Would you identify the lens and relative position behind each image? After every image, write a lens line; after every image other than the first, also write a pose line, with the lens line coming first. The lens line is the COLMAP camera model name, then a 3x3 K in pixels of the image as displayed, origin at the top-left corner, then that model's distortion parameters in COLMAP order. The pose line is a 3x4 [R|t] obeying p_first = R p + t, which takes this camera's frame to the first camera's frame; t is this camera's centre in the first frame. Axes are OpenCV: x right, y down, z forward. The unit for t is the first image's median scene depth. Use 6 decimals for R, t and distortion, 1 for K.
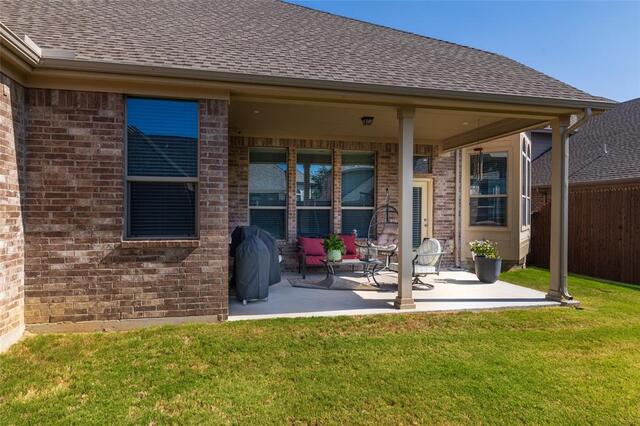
lens RADIAL K [[417.1, 0, 320.0], [0, 417.1, 213.0], [0, 0, 1]] dist [0.001470, 0.000331]
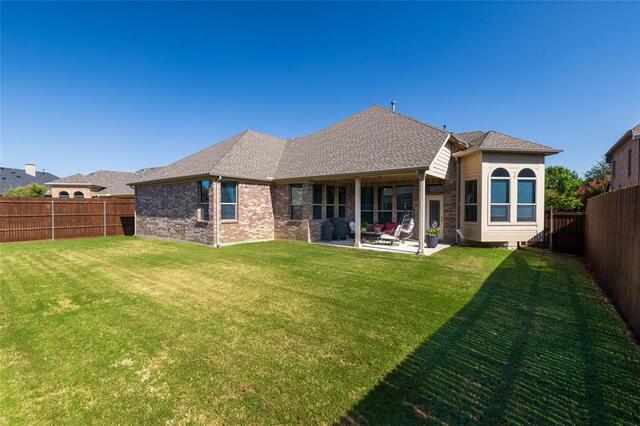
lens RADIAL K [[294.7, 0, 320.0], [0, 294.7, 213.0], [0, 0, 1]] dist [0.000294, 0.000042]
pose [[0.617478, 0.008621, -0.786541, 1.938580], [-0.001455, 0.999951, 0.009818, -0.030659], [0.786587, -0.004918, 0.617460, -0.522408]]
